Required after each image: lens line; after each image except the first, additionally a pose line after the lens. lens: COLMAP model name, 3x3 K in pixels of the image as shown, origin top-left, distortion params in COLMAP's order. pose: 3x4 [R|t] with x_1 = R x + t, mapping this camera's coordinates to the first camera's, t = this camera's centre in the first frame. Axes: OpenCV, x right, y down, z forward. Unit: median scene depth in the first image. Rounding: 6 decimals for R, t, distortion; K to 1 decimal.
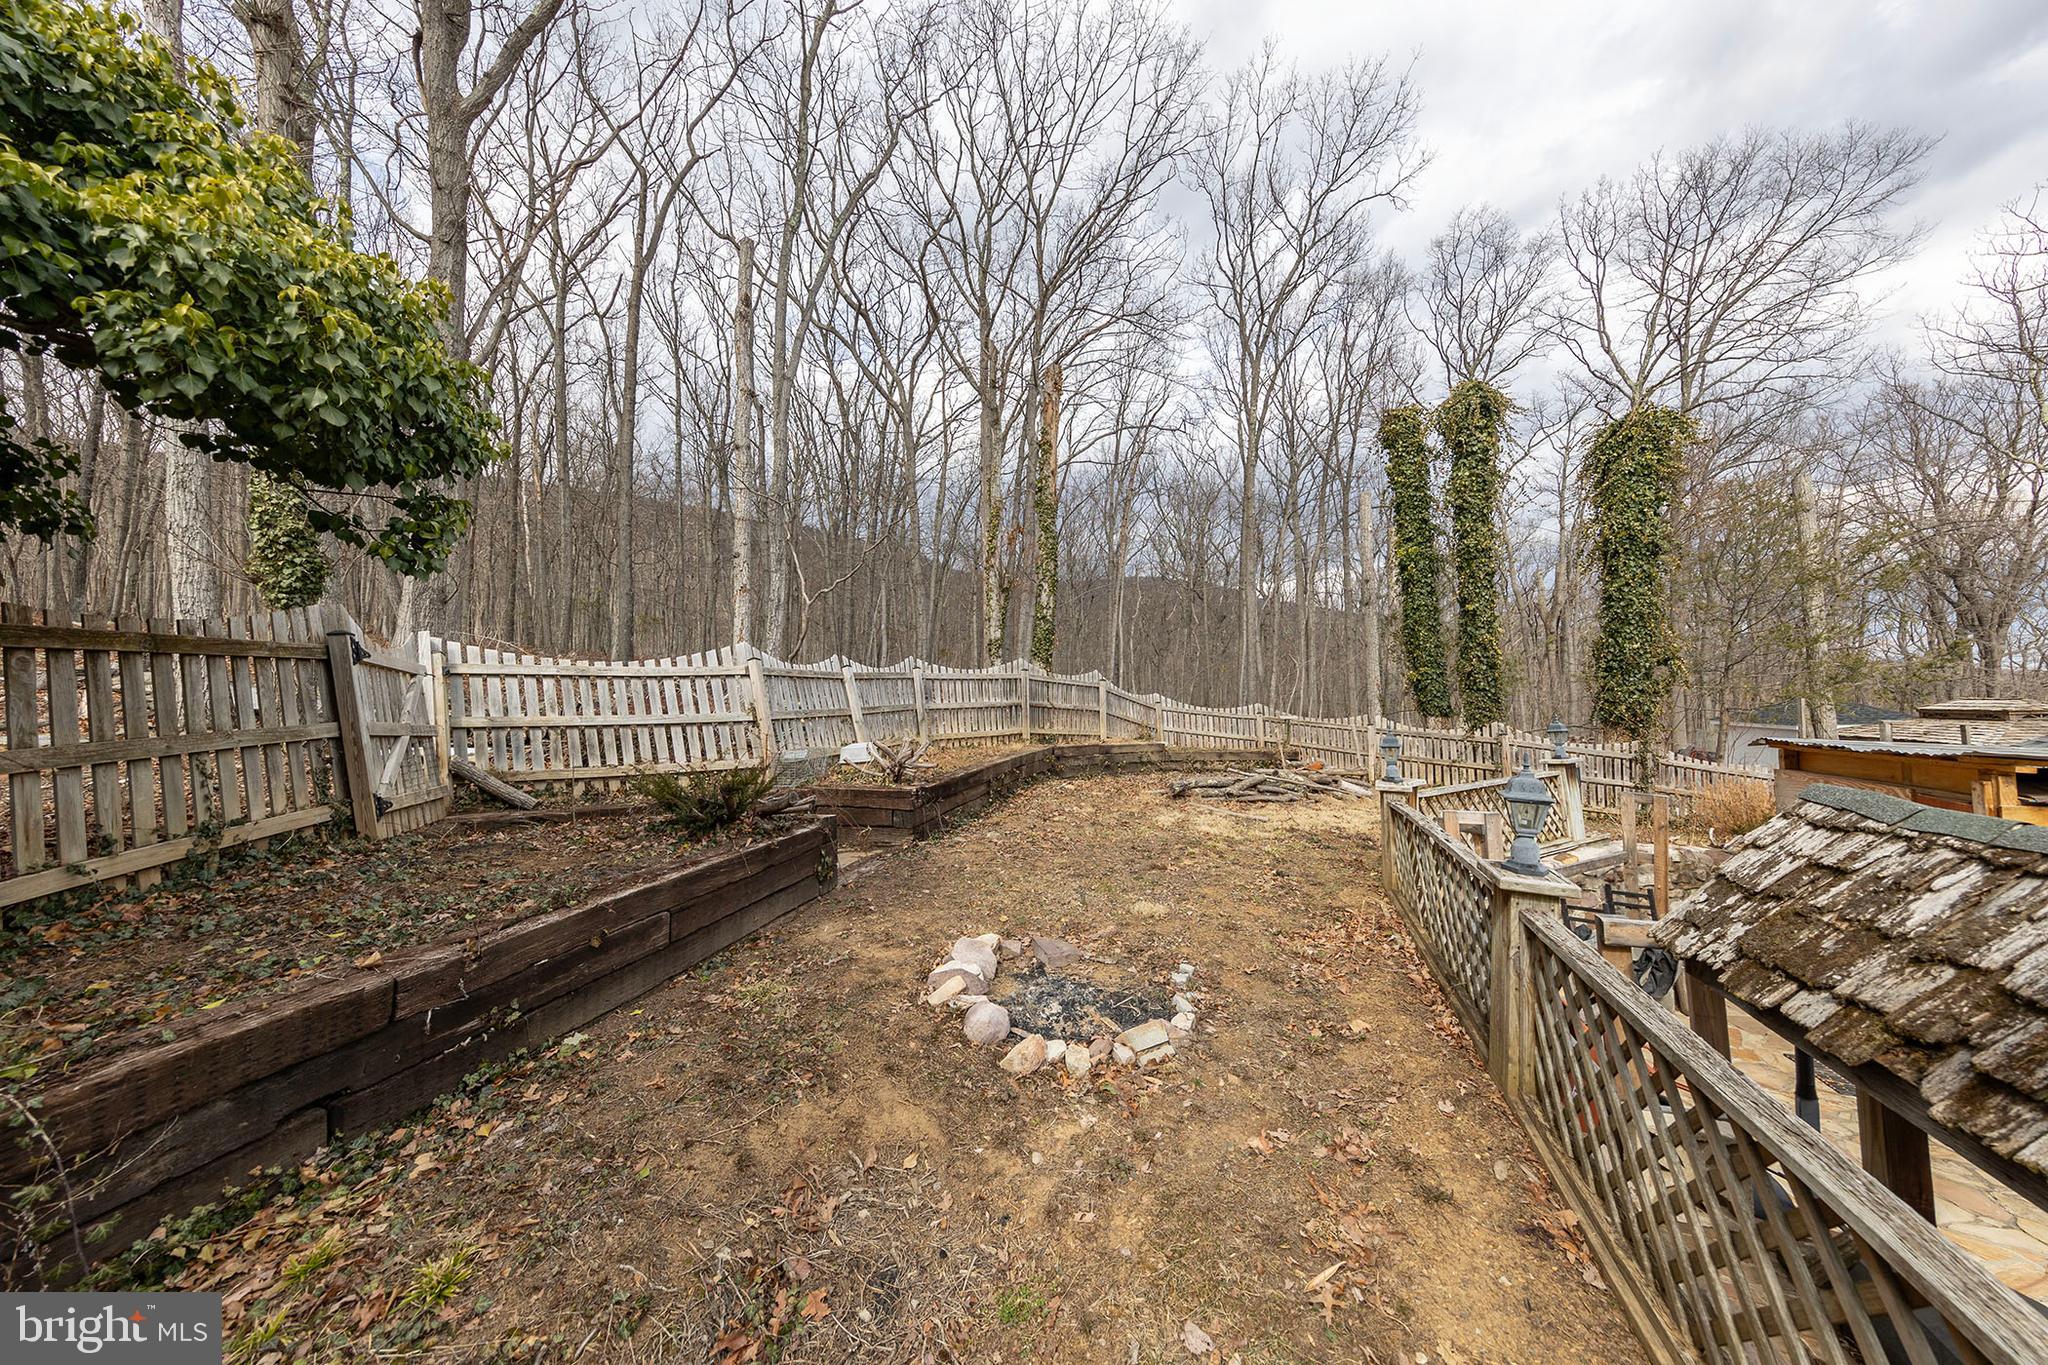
lens RADIAL K [[654.3, 0, 1019.4], [0, 654.3, 698.7], [0, 0, 1]] dist [0.001982, 0.000079]
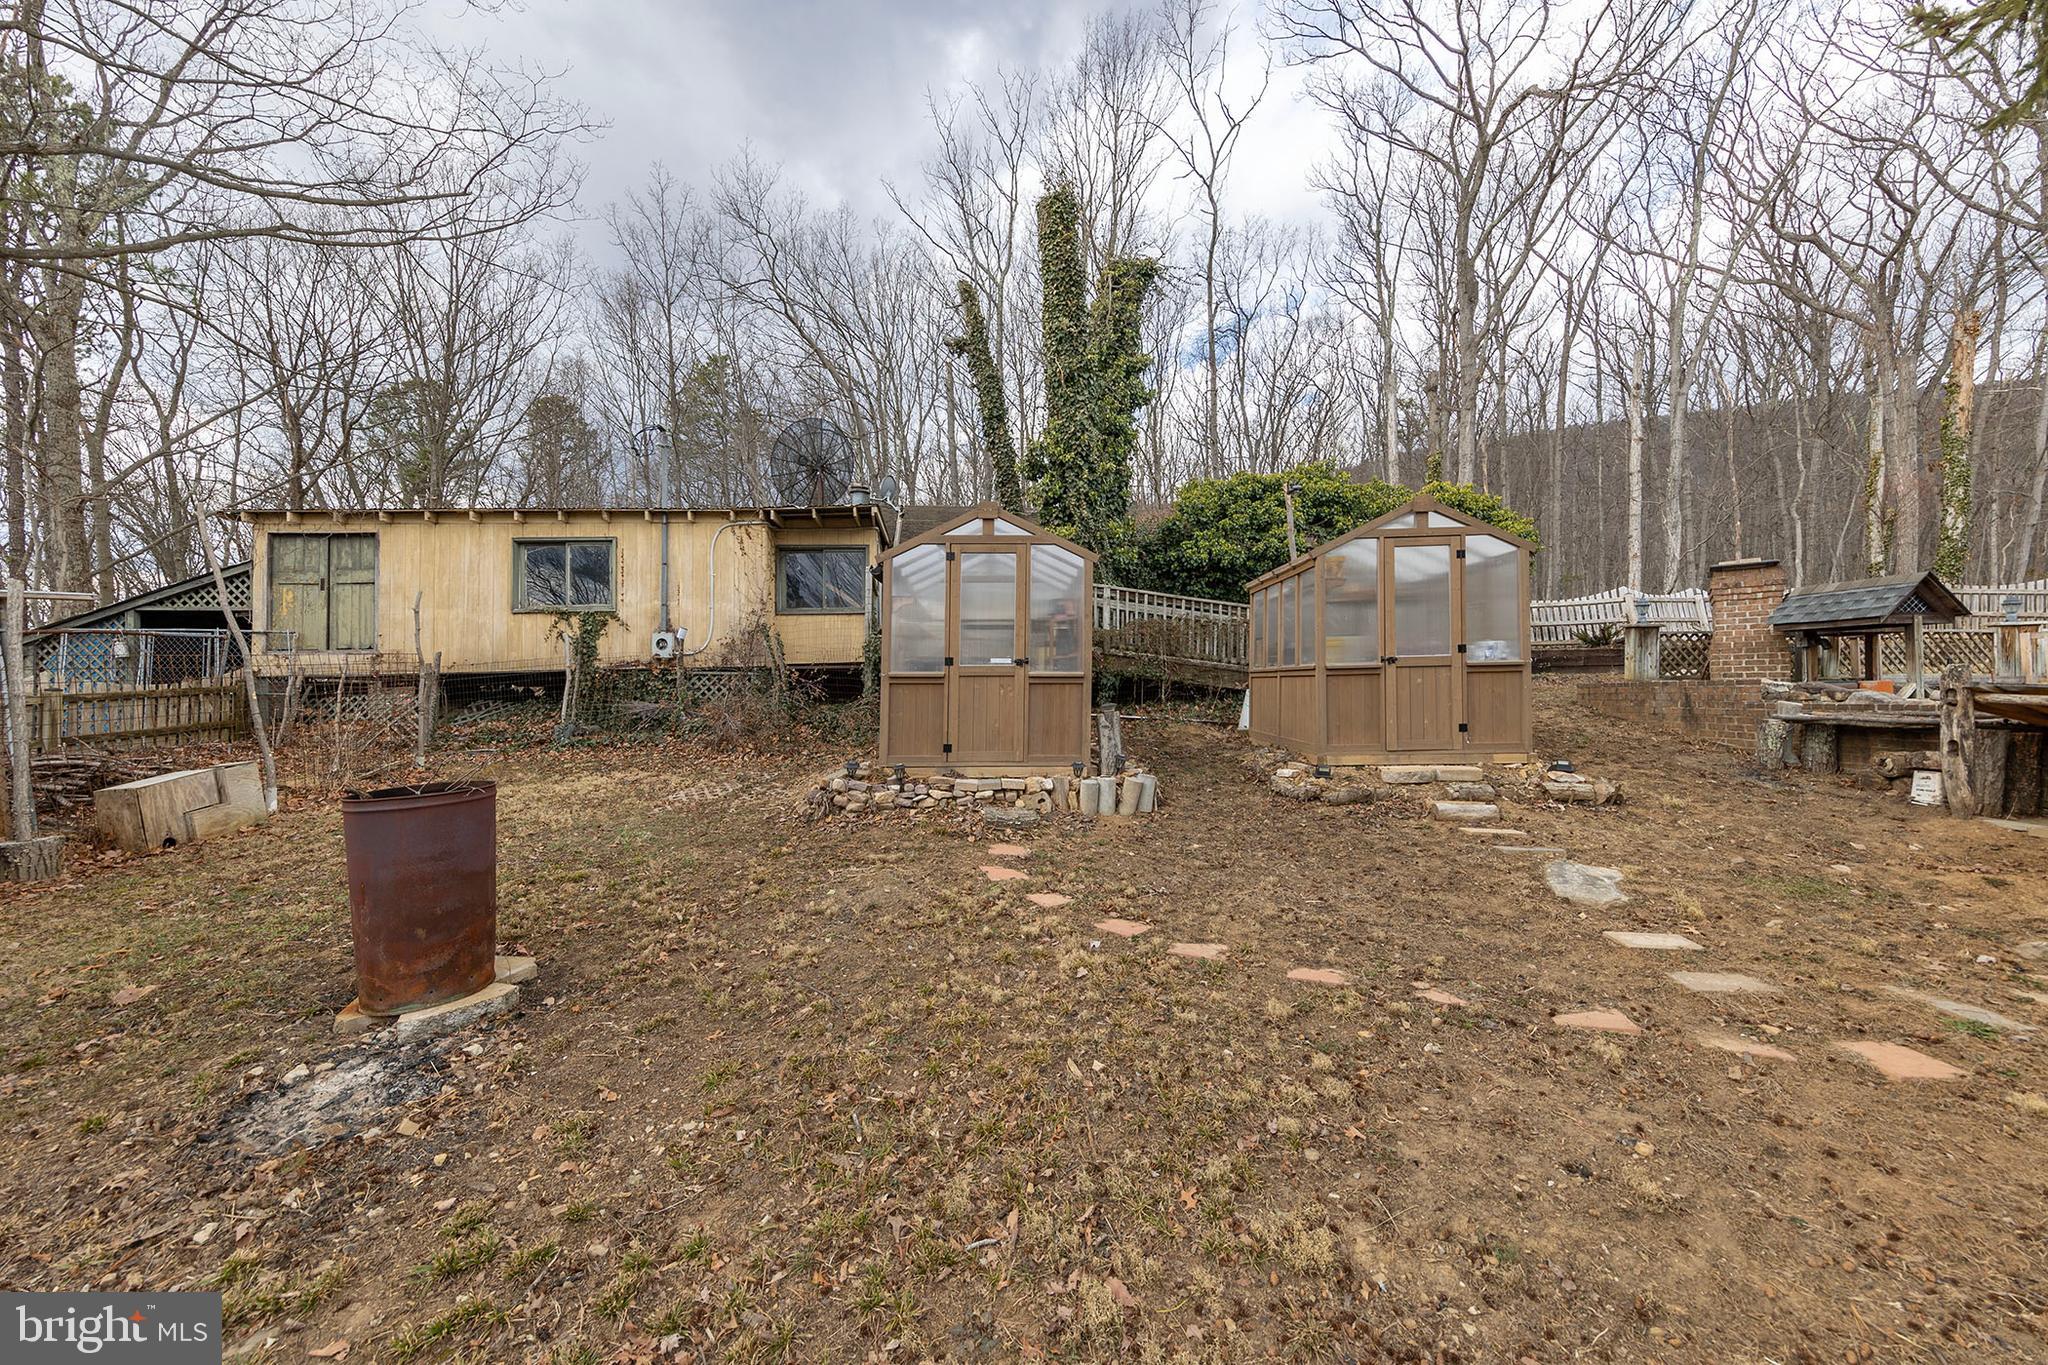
lens RADIAL K [[724.8, 0, 1033.0], [0, 724.8, 676.3], [0, 0, 1]] dist [0.000125, 0.000134]
pose [[0.410919, 0.008699, -0.911630, 0.486953], [0.004596, 0.999922, 0.011613, 0.087724], [0.911660, -0.008962, 0.410847, -0.893156]]
